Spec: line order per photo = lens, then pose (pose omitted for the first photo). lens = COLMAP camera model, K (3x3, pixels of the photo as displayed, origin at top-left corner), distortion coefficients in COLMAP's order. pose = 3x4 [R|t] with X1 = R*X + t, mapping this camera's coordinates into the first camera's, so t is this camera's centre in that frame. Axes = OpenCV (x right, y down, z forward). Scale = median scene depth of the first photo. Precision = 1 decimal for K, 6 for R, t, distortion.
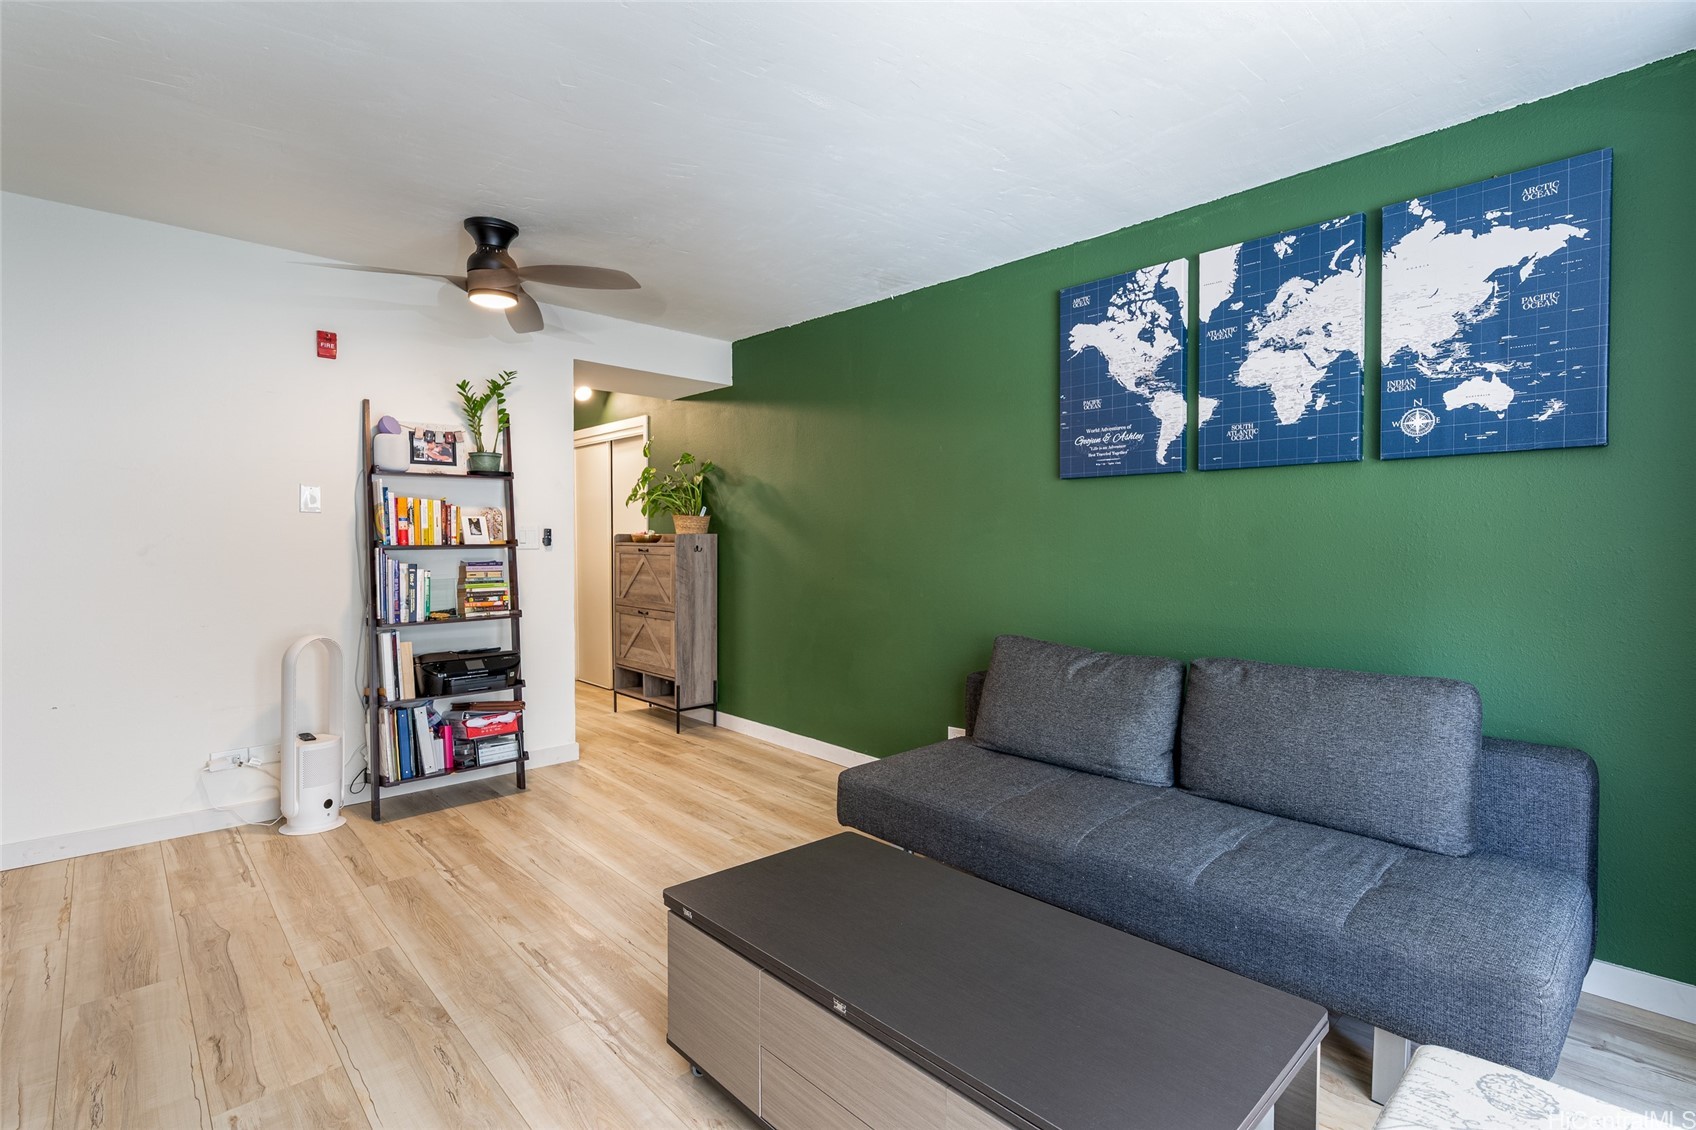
lens RADIAL K [[797.5, 0, 843.9], [0, 797.5, 580.6], [0, 0, 1]] dist [0.000178, 0.000426]
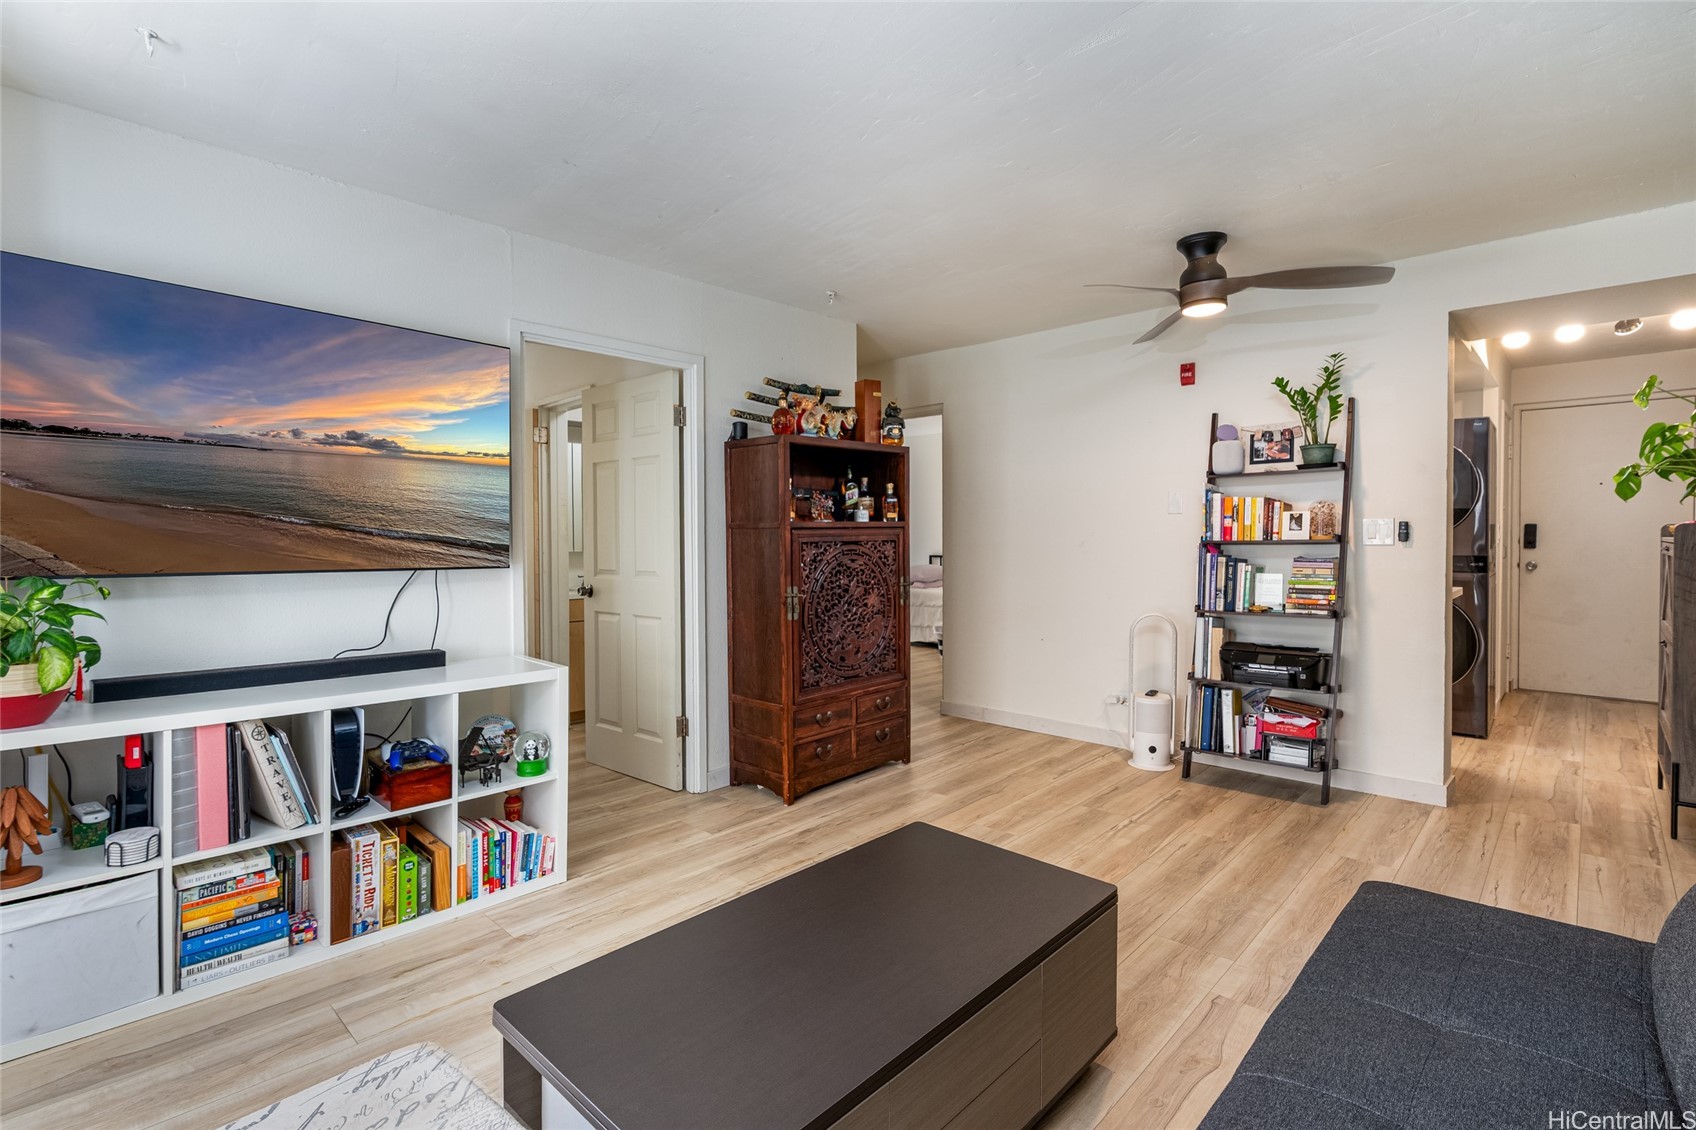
lens RADIAL K [[799.6, 0, 845.6], [0, 799.6, 561.0], [0, 0, 1]] dist [-0.005266, 0.000422]
pose [[0.061535, 0.031119, -0.997620, 0.511679], [-0.041149, 0.998743, 0.028616, -0.026111], [0.997256, 0.039290, 0.062738, 0.404656]]
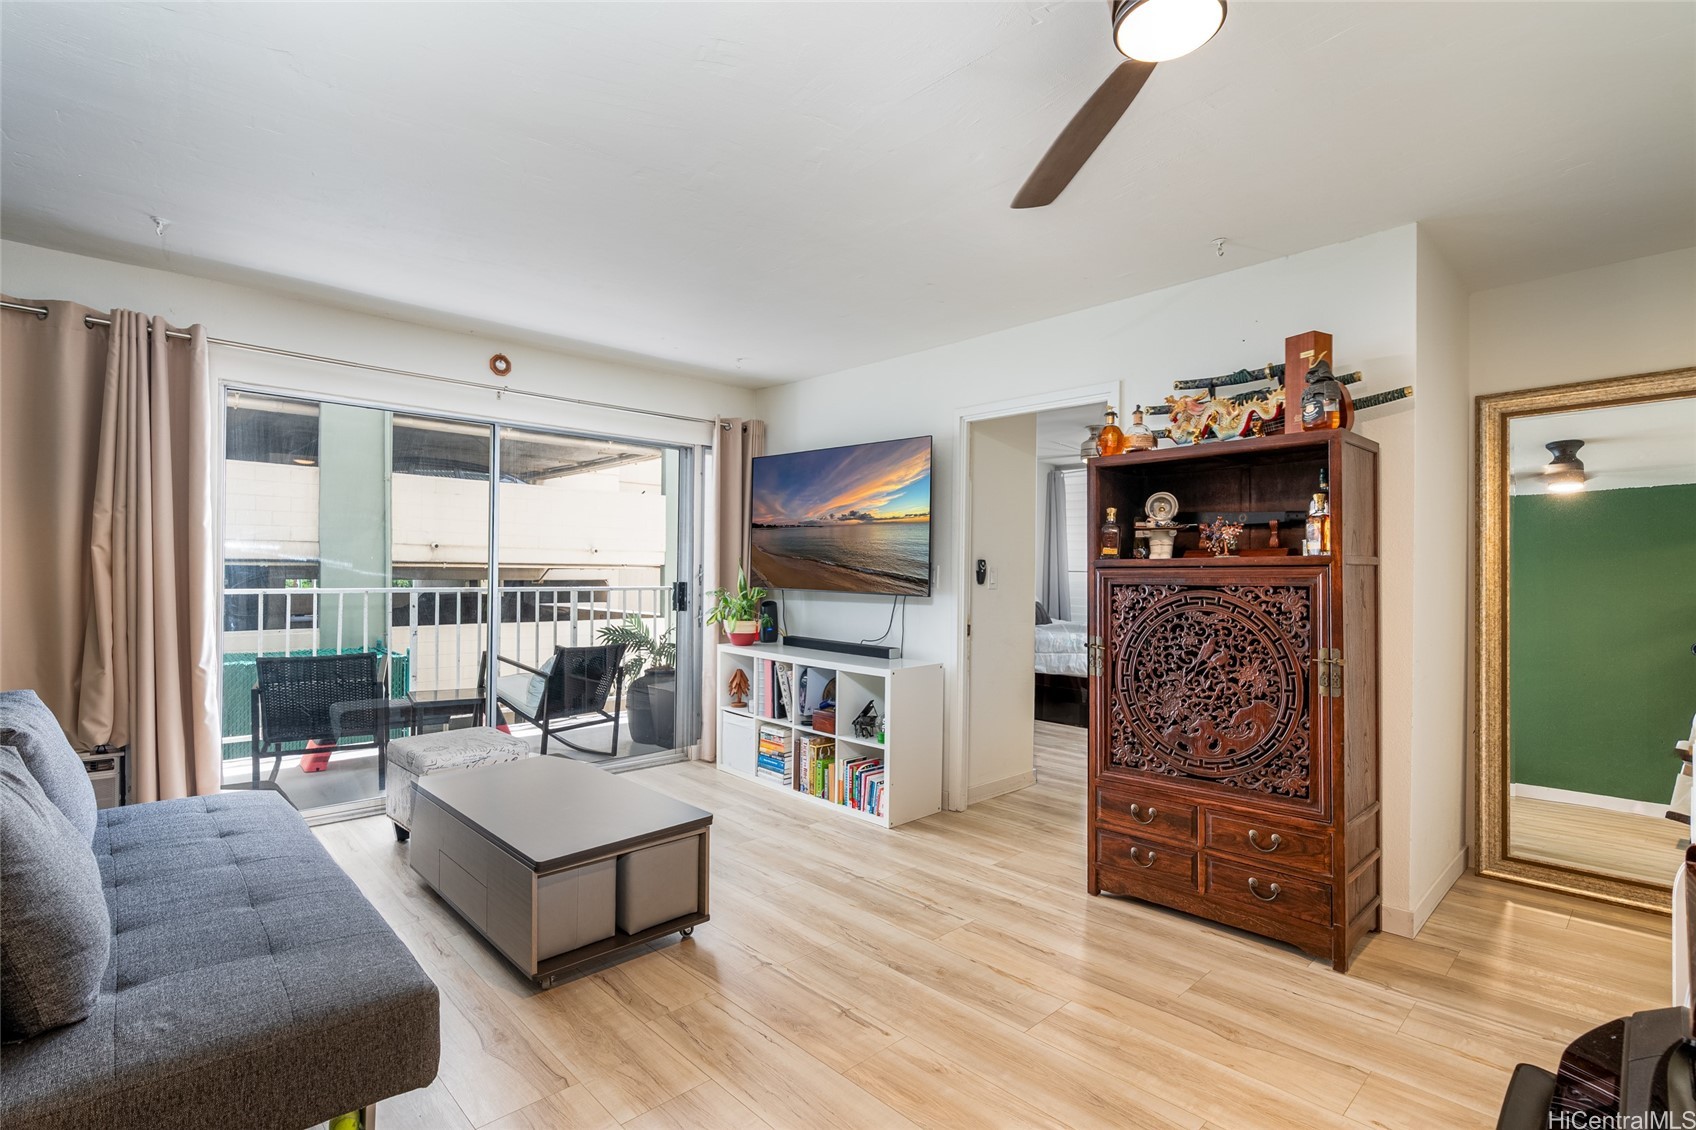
lens RADIAL K [[799.6, 0, 845.6], [0, 799.6, 561.0], [0, 0, 1]] dist [-0.005266, 0.000422]
pose [[-0.999971, -0.003946, -0.006485, -0.236378], [-0.004187, 0.999285, 0.037583, -0.074306], [0.006333, 0.037609, -0.999272, 1.265850]]
